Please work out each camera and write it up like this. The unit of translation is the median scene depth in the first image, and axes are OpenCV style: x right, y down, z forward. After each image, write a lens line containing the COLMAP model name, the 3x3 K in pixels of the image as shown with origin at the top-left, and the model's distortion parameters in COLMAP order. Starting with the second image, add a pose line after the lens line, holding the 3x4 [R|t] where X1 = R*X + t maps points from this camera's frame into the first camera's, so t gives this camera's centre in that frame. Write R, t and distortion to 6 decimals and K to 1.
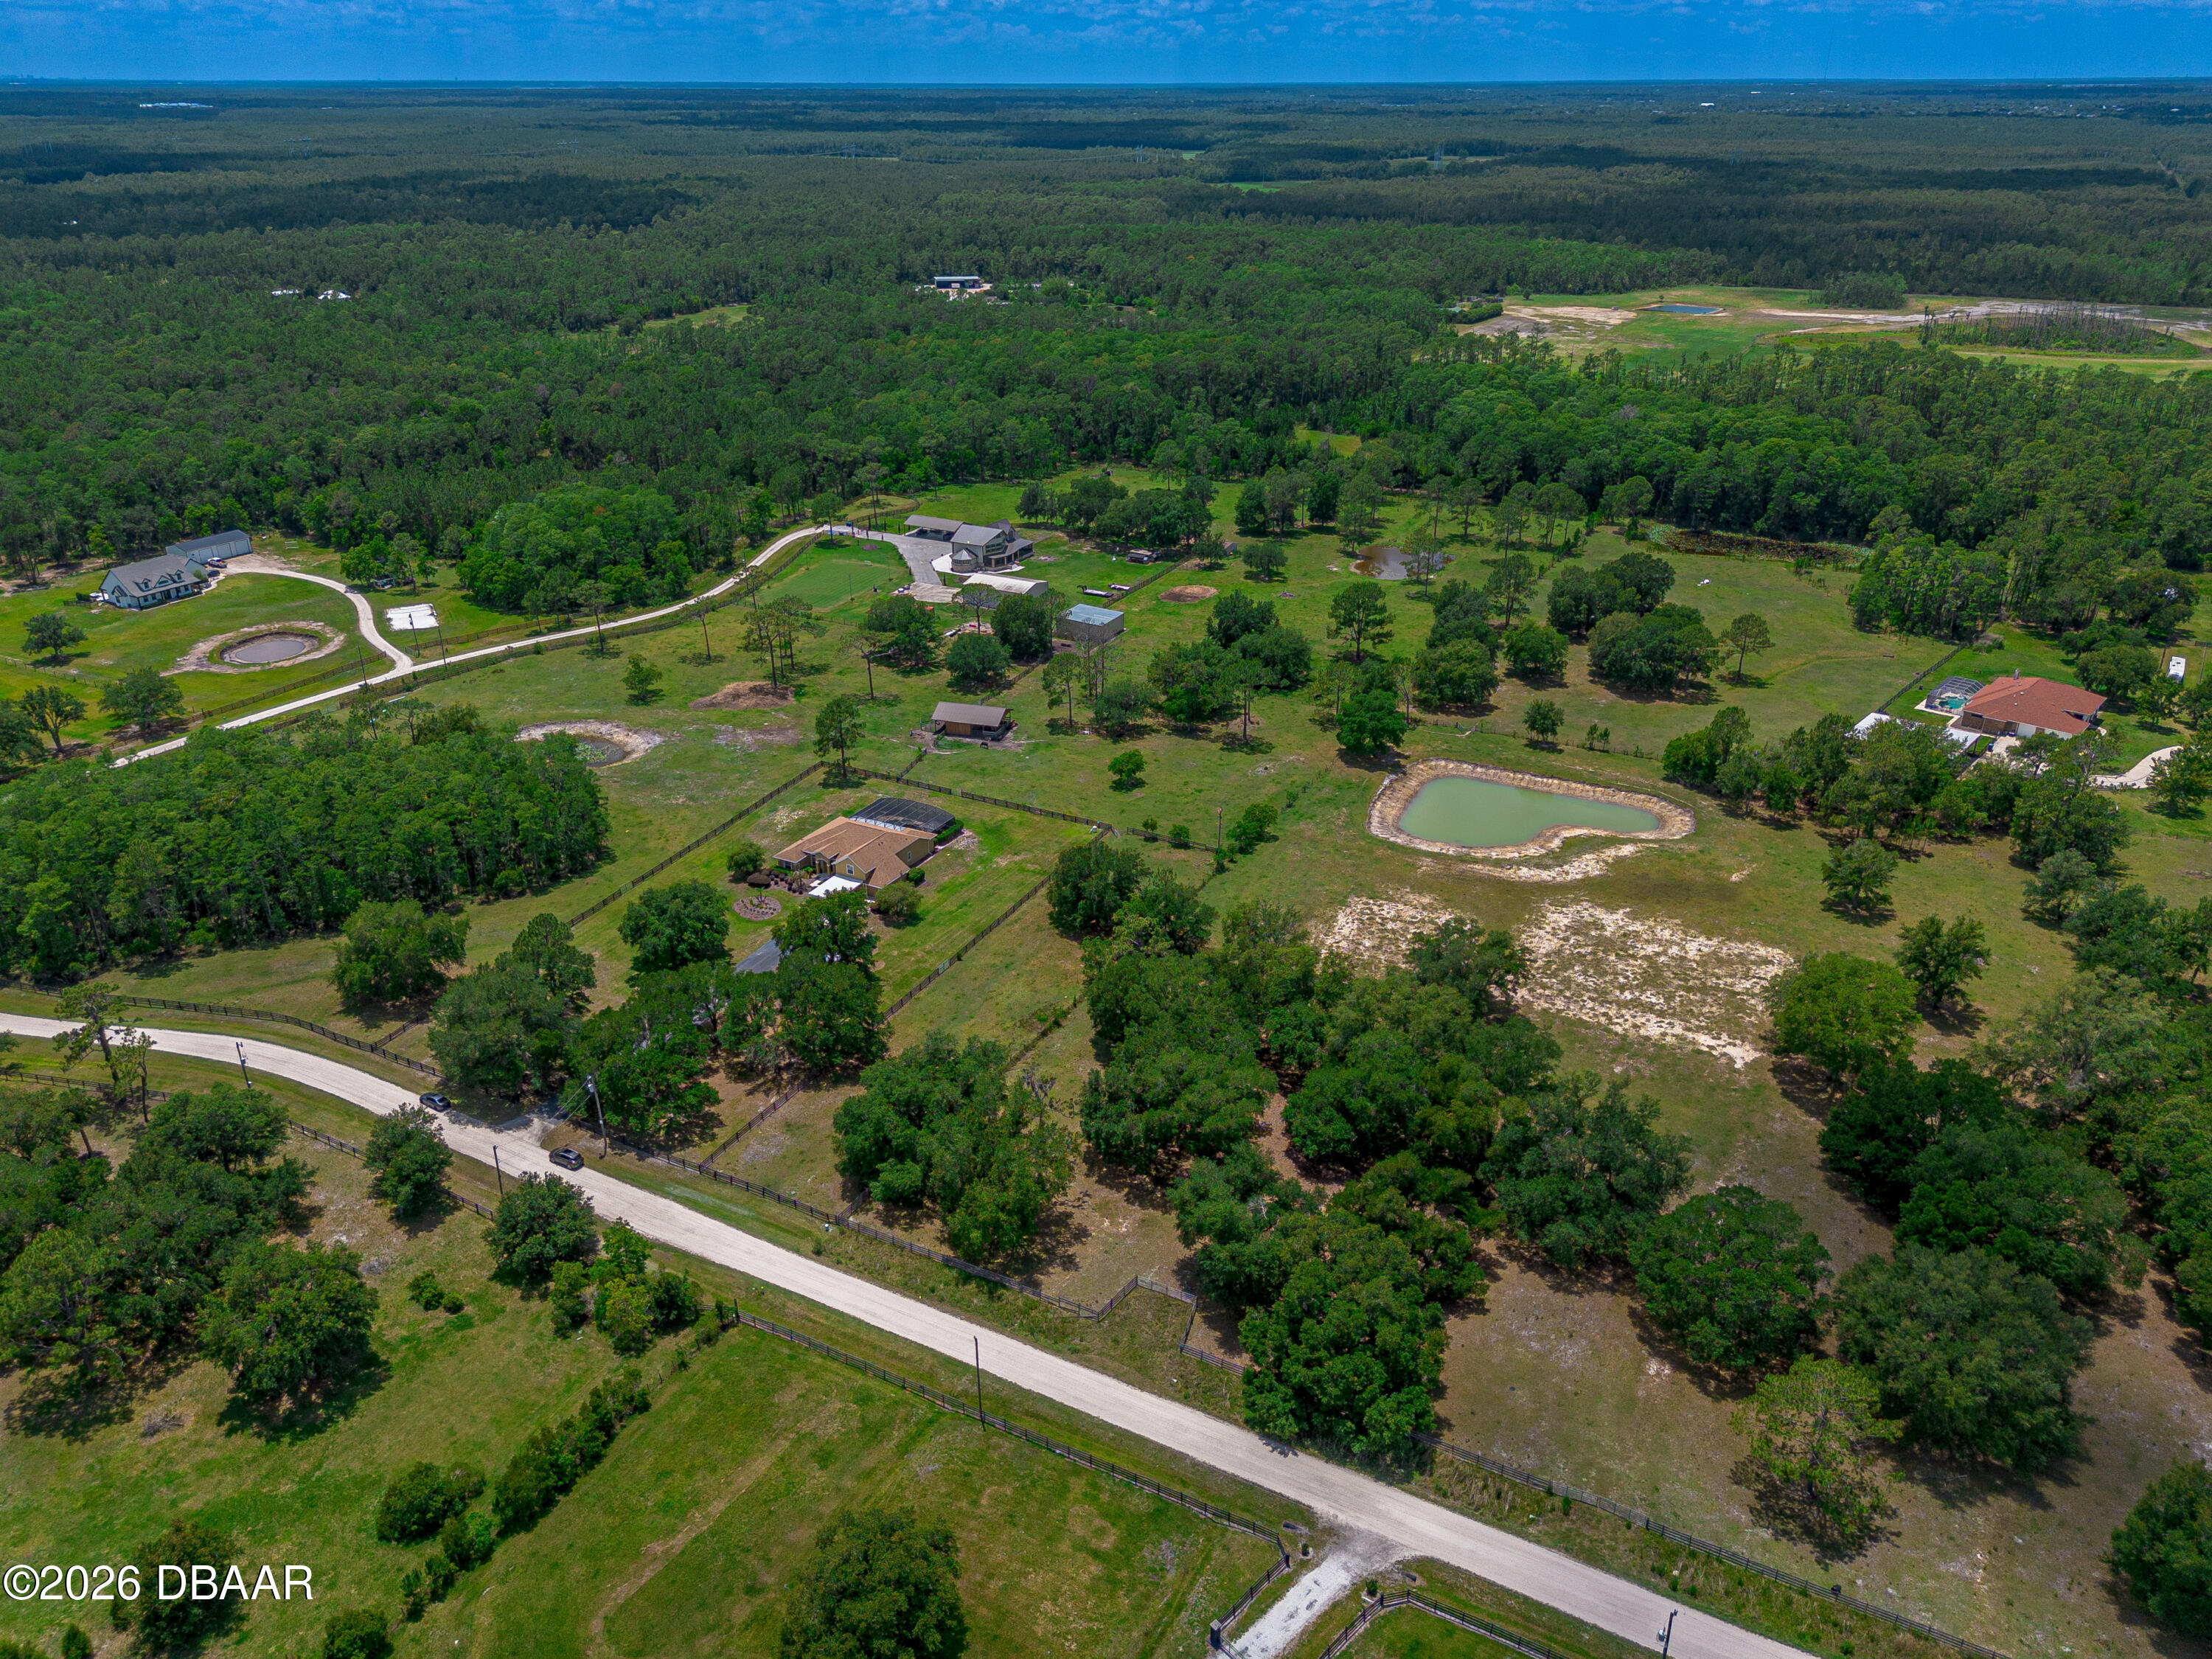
lens RADIAL K [[1583.6, 0, 1091.3], [0, 1583.6, 837.1], [0, 0, 1]] dist [0.084531, -0.081127]
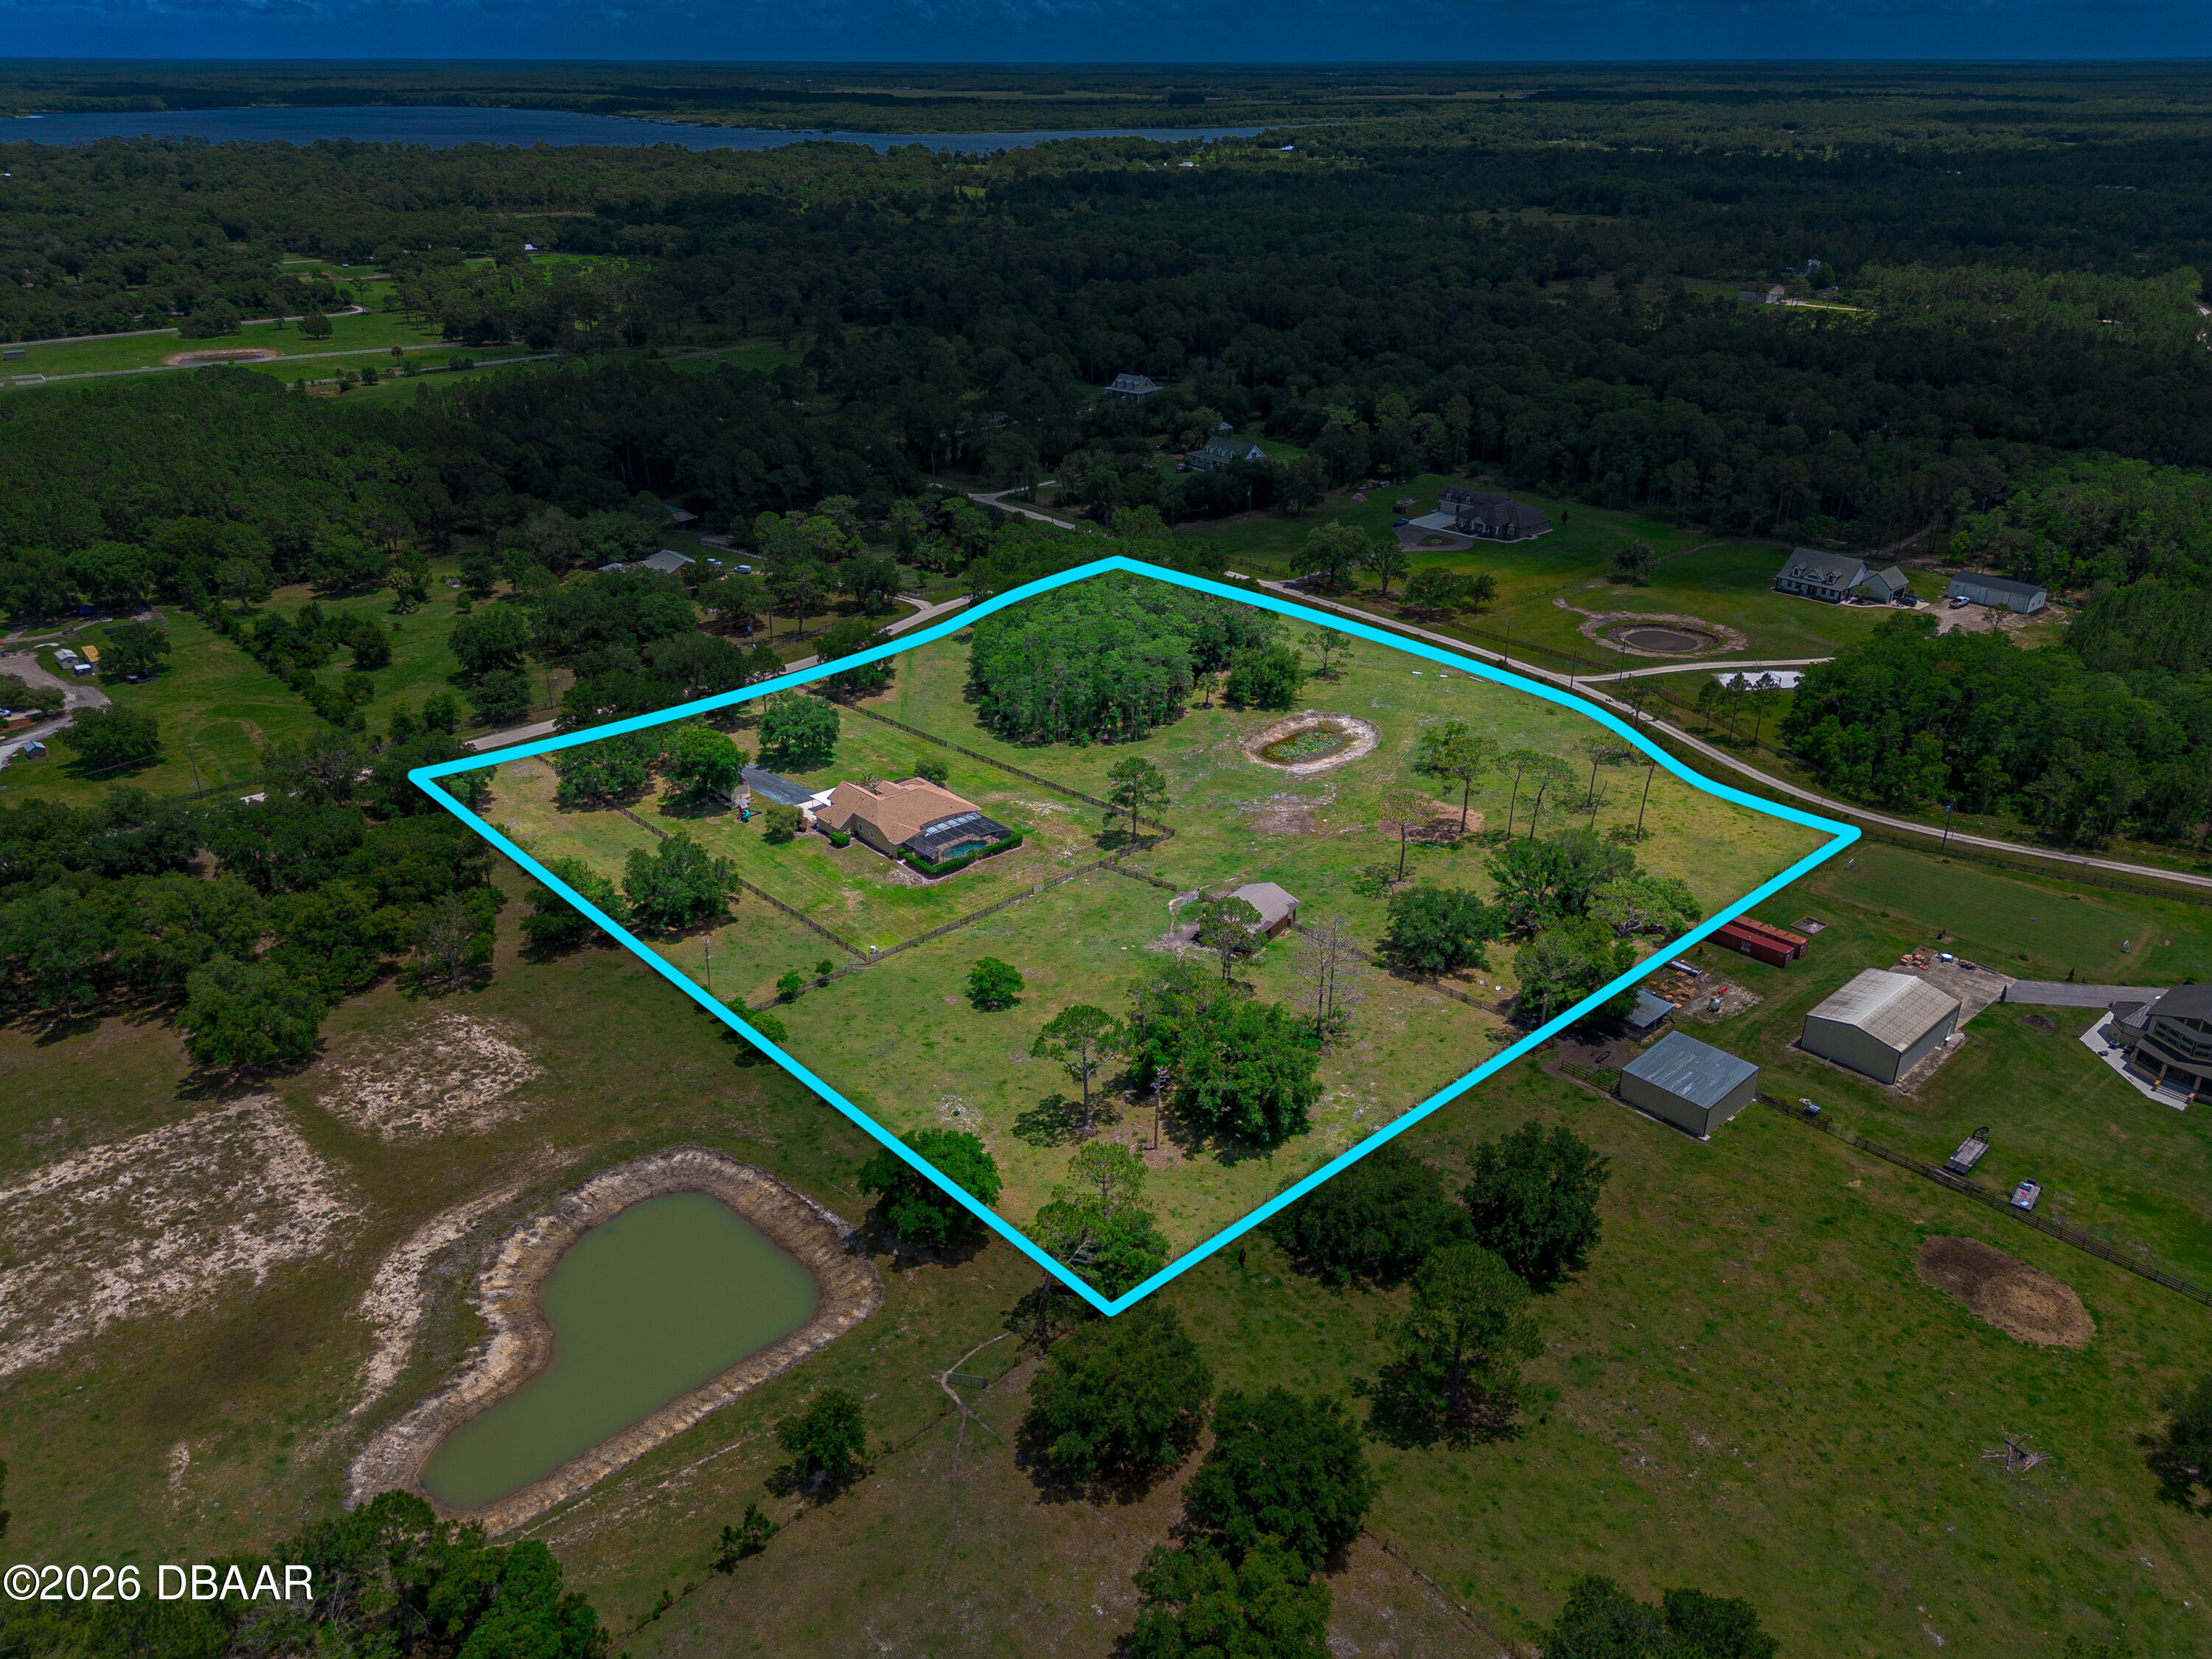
lens RADIAL K [[1583.6, 0, 1091.3], [0, 1583.6, 837.1], [0, 0, 1]] dist [0.084531, -0.081127]
pose [[-0.325049, 0.416836, -0.848876, 0.663822], [-0.406511, 0.748874, 0.523390, -0.545155], [0.853869, 0.515205, -0.073972, 1.155578]]
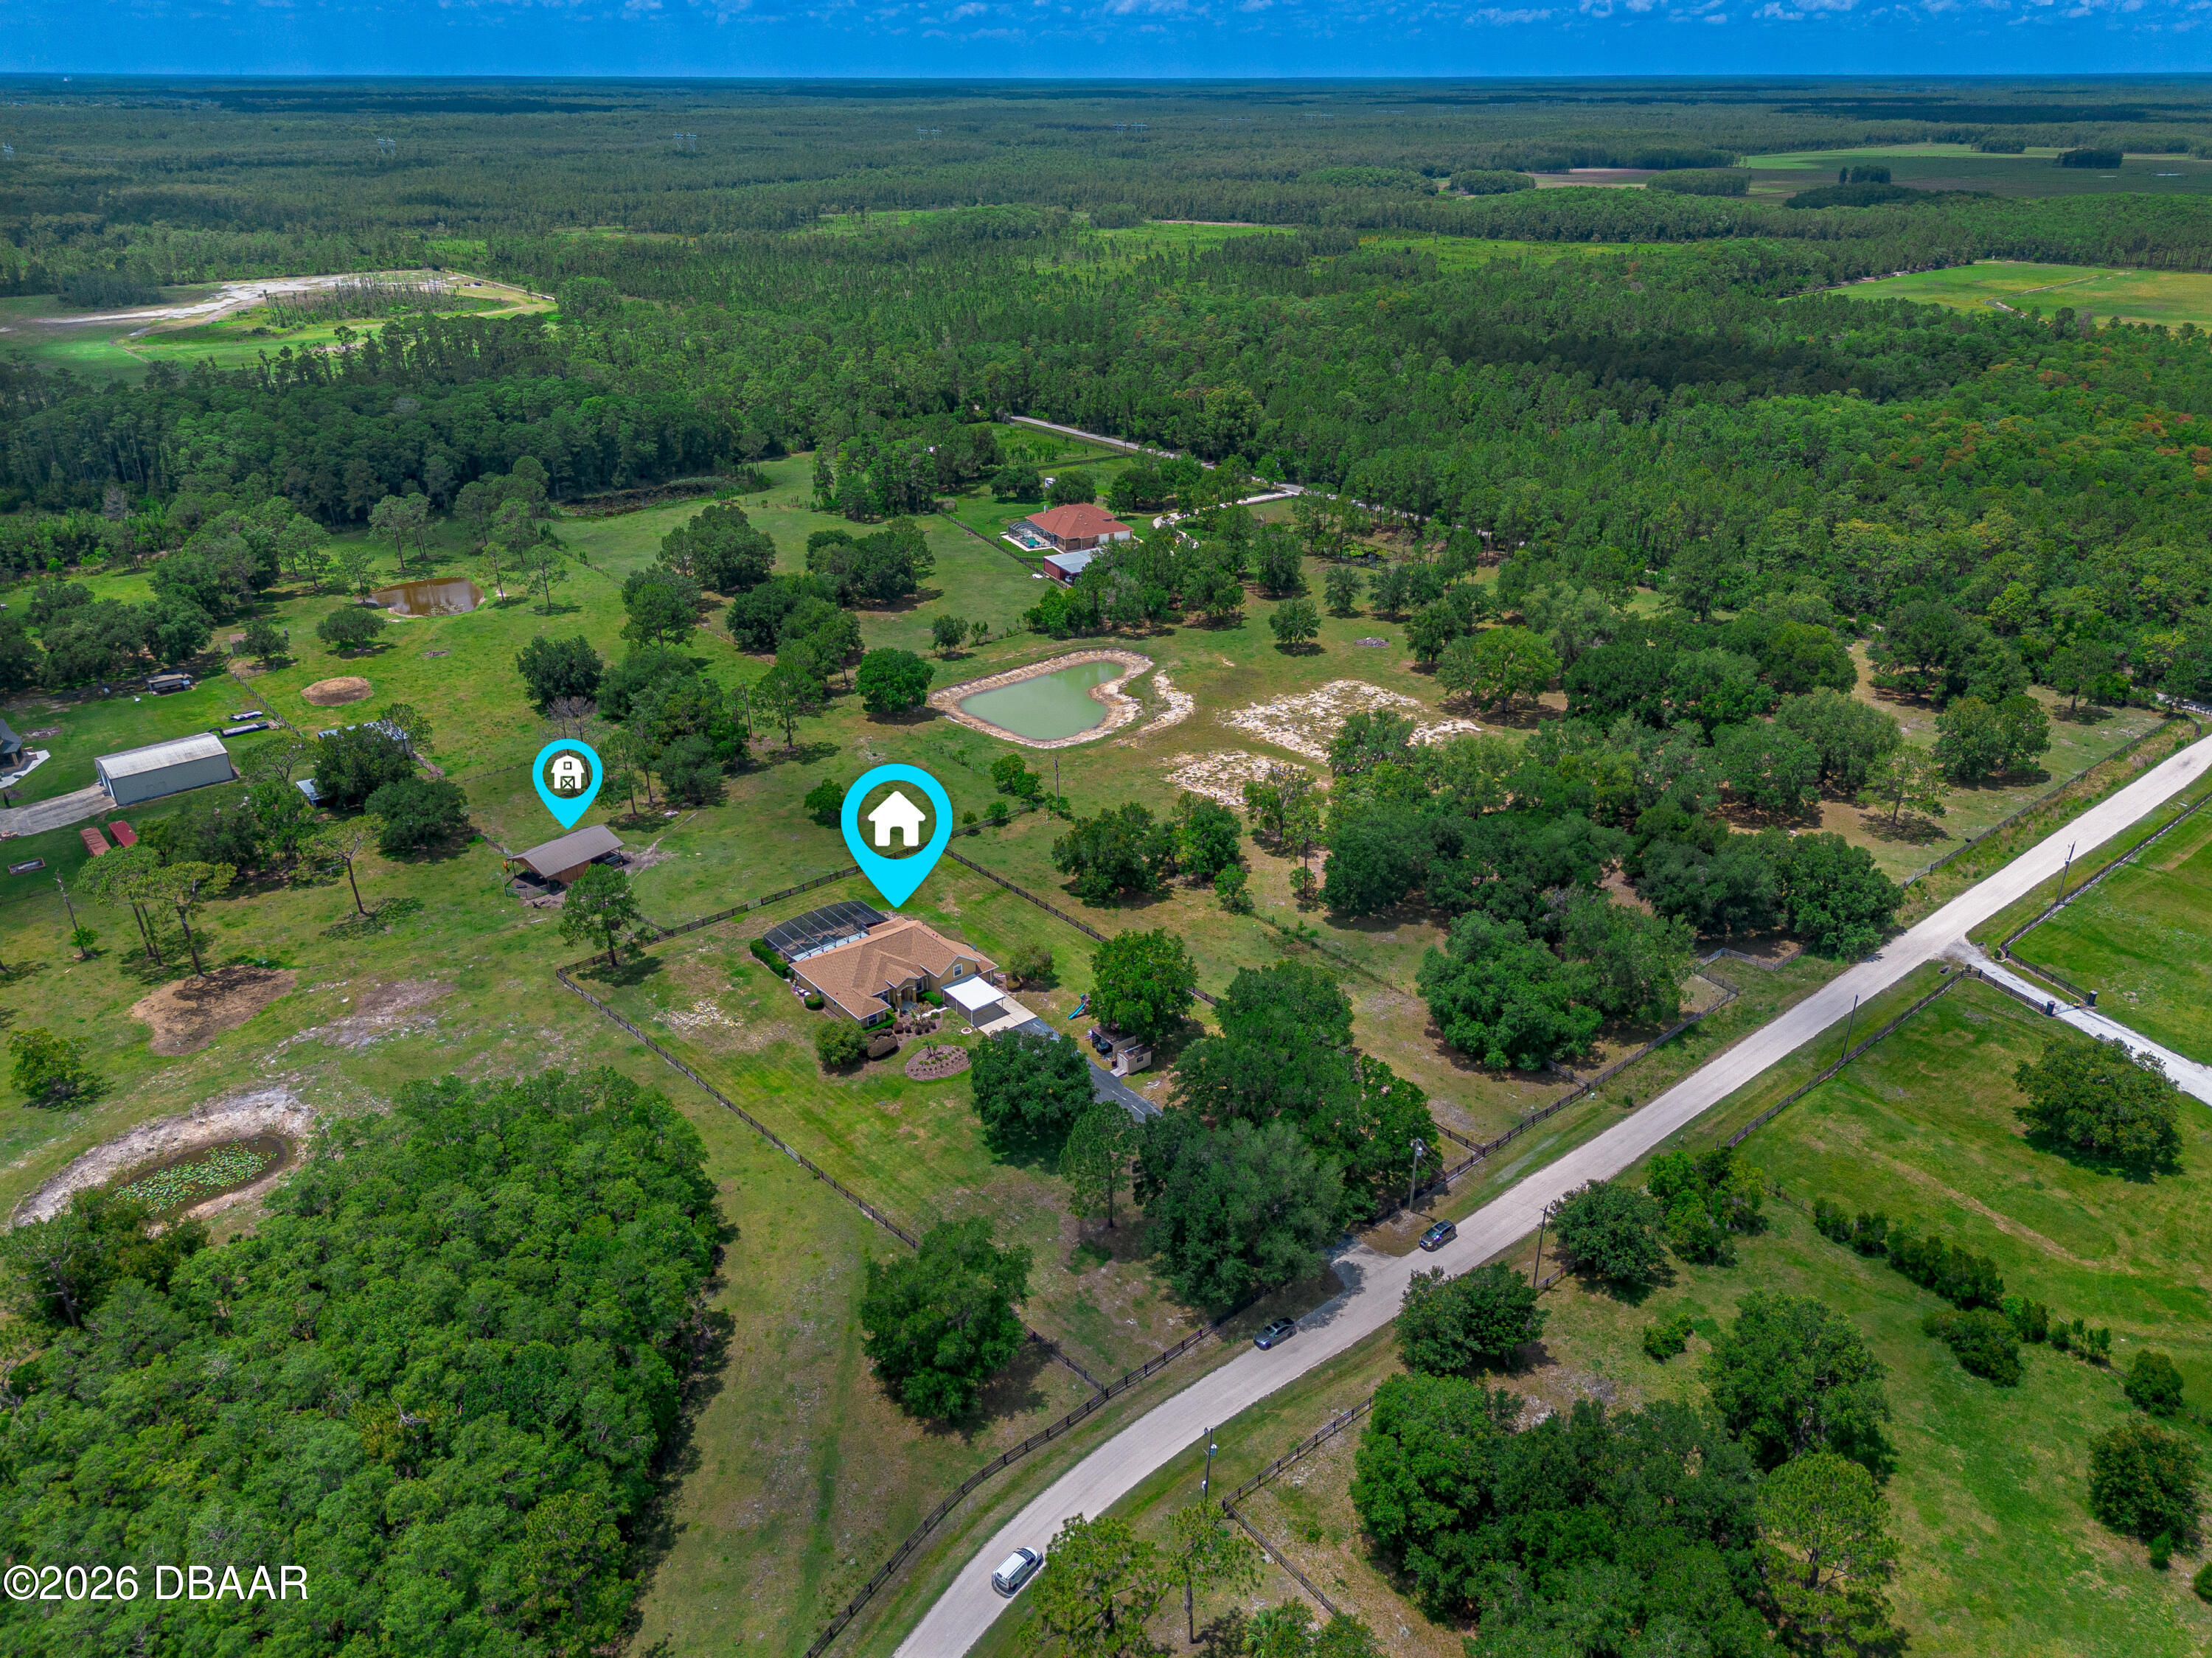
lens RADIAL K [[1583.4, 0, 1091.3], [0, 1583.4, 836.6], [0, 0, 1]] dist [0.084531, -0.081127]
pose [[0.360934, -0.398086, 0.843359, -0.750274], [0.401966, 0.882410, 0.244489, -0.203091], [-0.841516, 0.250757, 0.478509, 0.491438]]
